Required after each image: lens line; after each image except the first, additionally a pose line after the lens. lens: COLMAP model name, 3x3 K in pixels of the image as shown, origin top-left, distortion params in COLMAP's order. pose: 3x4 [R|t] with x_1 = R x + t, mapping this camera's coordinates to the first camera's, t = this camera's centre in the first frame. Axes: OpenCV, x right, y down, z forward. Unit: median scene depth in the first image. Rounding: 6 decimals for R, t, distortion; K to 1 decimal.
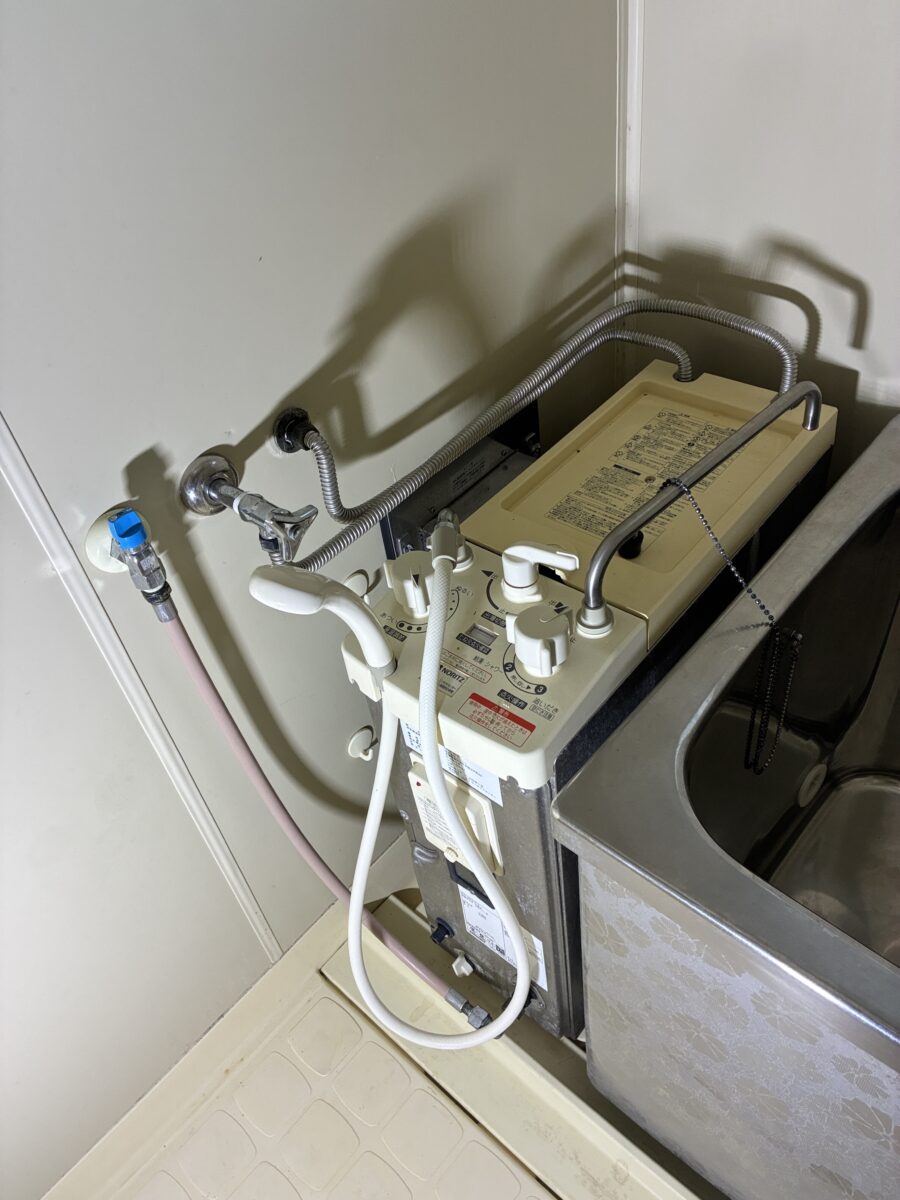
lens RADIAL K [[882.1, 0, 450.0], [0, 882.1, 600.0], [0, 0, 1]] dist [-0.003251, -0.002931]
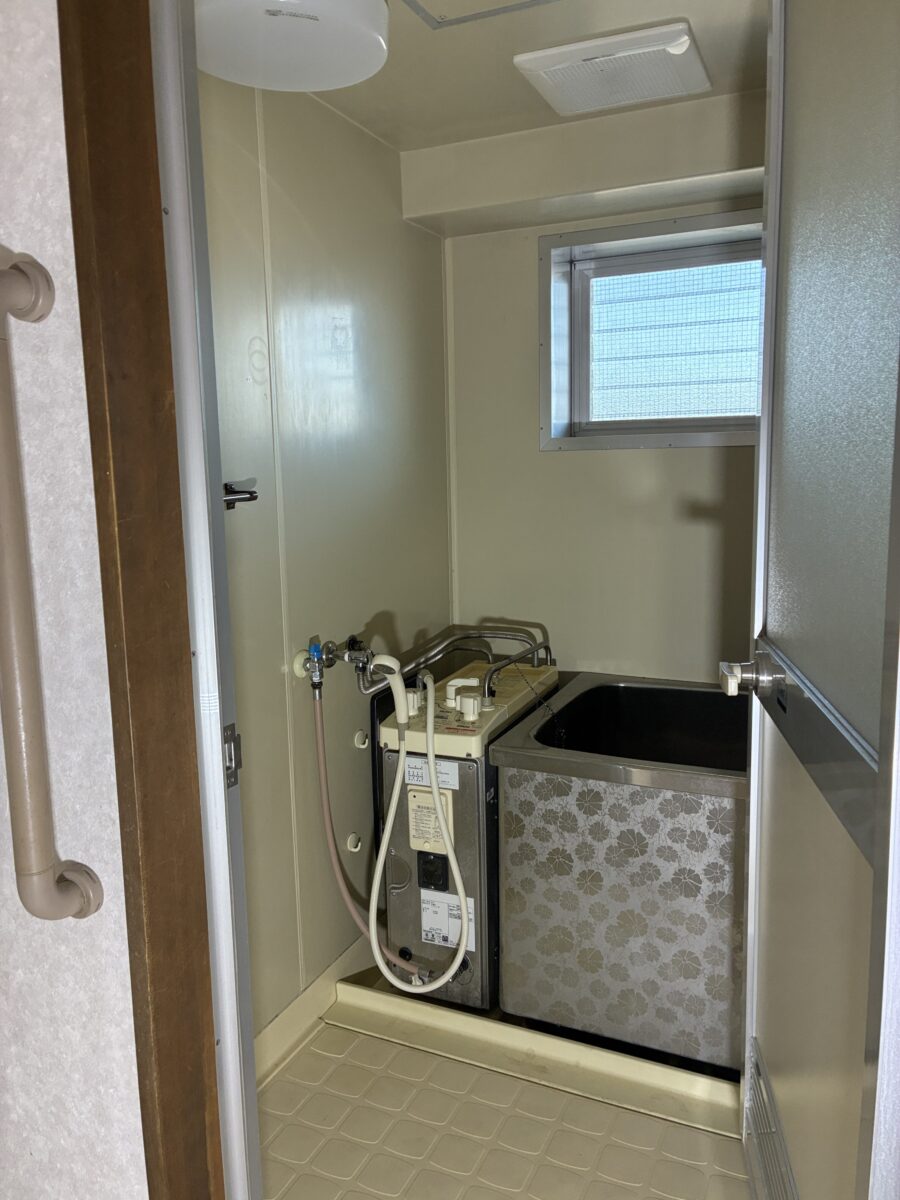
lens RADIAL K [[900.6, 0, 450.0], [0, 900.6, 600.0], [0, 0, 1]] dist [0.122697, -0.161178]
pose [[0.950142, 0.054634, 0.306995, -0.557849], [0.131665, 0.822164, -0.553814, 0.890273], [-0.282657, 0.566622, 0.773979, -0.849558]]
